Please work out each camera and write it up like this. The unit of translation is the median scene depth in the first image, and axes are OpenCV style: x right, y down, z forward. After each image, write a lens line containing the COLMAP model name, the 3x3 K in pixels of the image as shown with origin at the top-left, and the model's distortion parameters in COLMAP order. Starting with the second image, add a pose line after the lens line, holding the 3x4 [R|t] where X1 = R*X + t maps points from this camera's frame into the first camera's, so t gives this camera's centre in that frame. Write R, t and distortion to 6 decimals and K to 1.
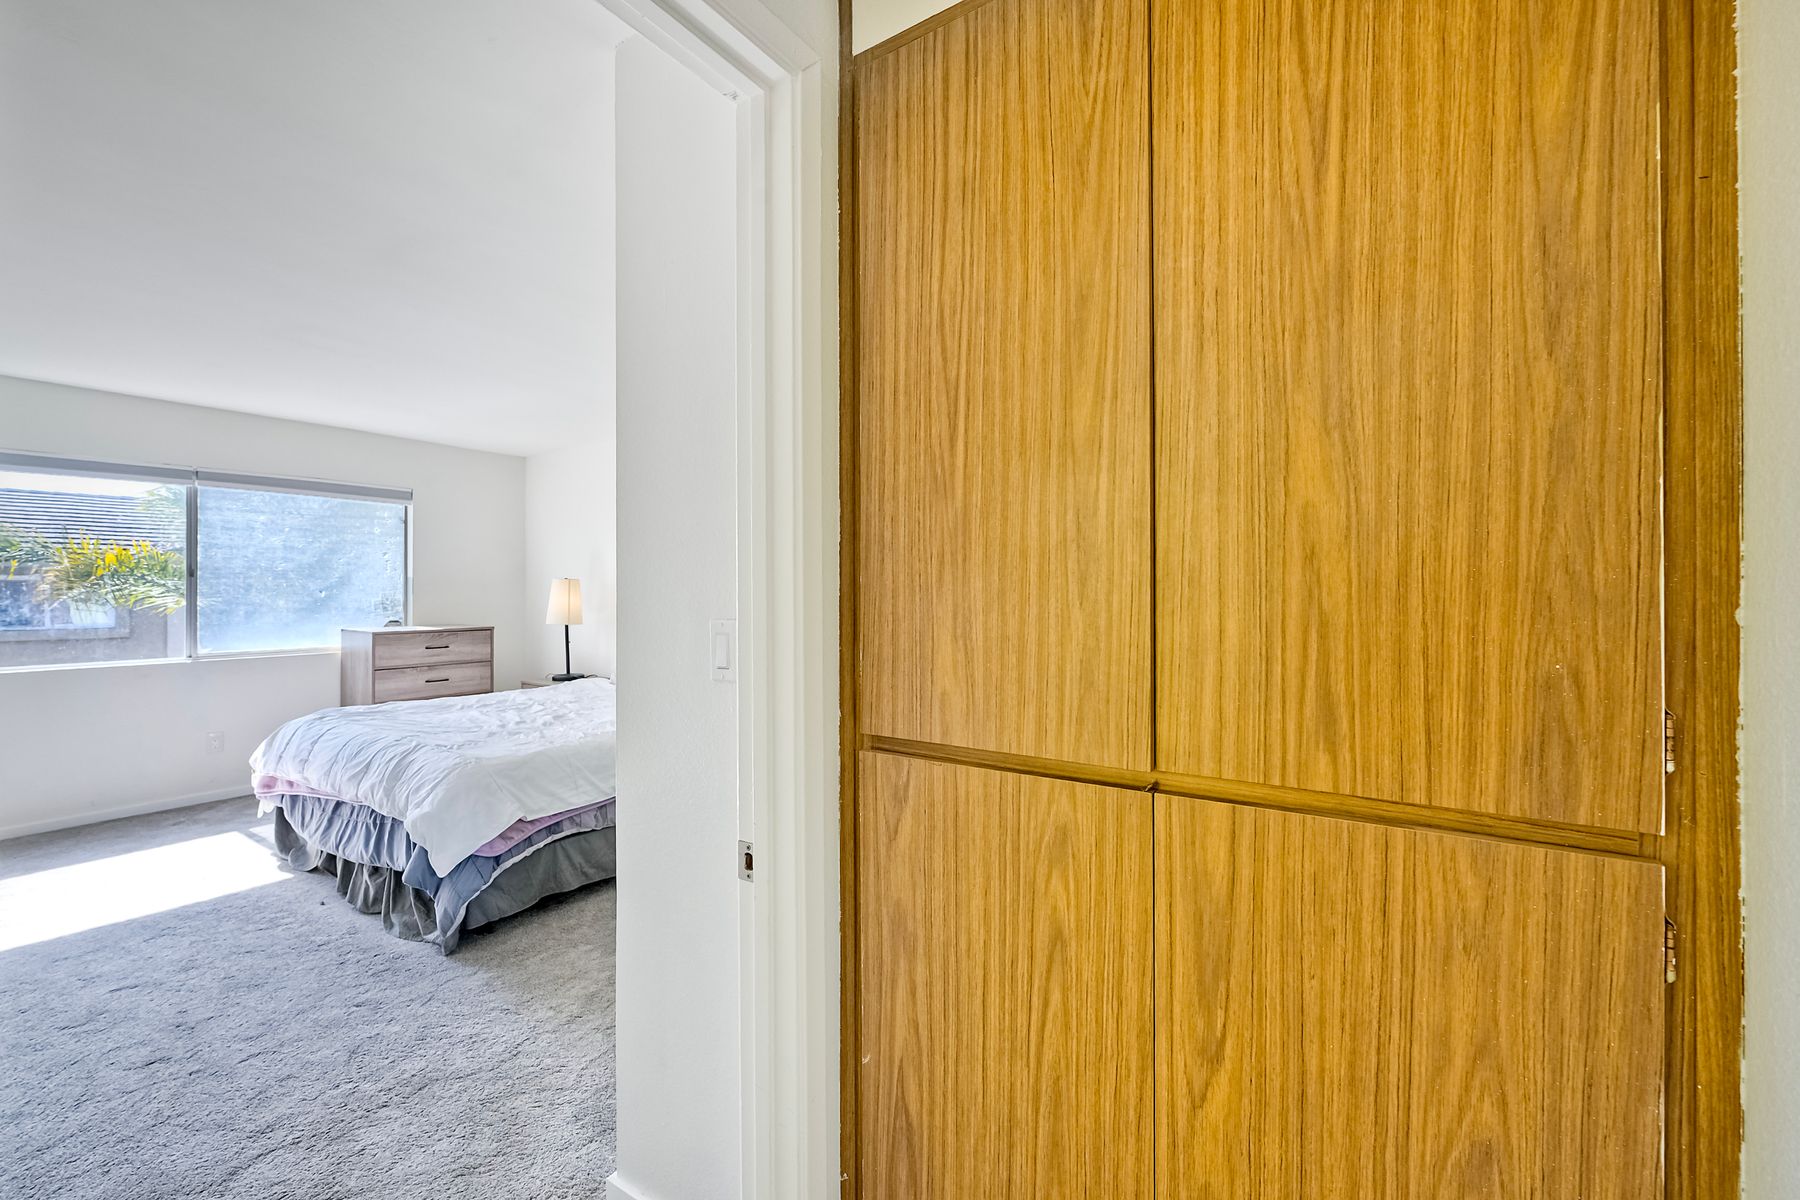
lens RADIAL K [[750.5, 0, 910.7], [0, 750.5, 587.2], [0, 0, 1]] dist [-0.009840, 0.001851]
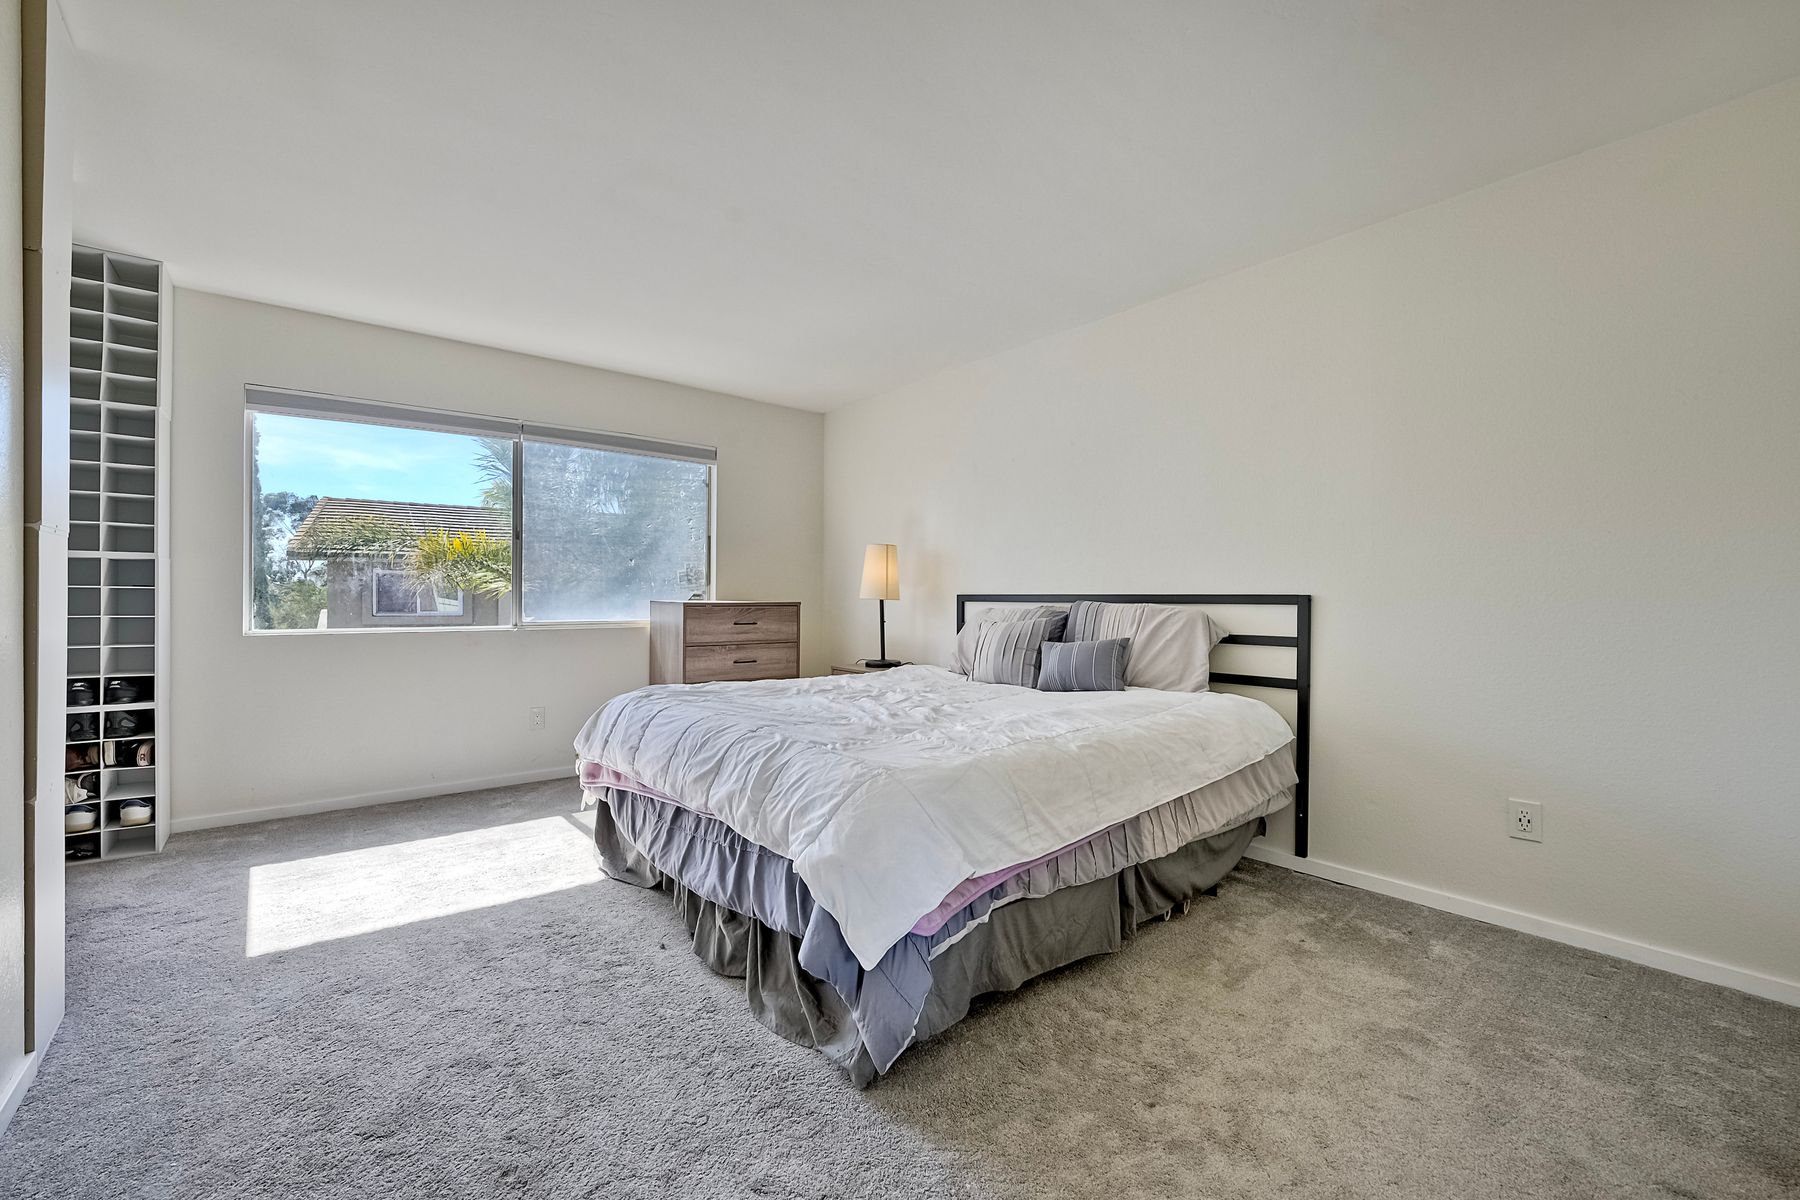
lens RADIAL K [[750.5, 0, 881.3], [0, 750.5, 609.4], [0, 0, 1]] dist [-0.009840, 0.001851]
pose [[0.951158, 0.013791, -0.308396, -0.323629], [-0.007698, 0.999751, 0.020965, 0.067685], [0.308608, -0.017567, 0.951027, 0.331552]]
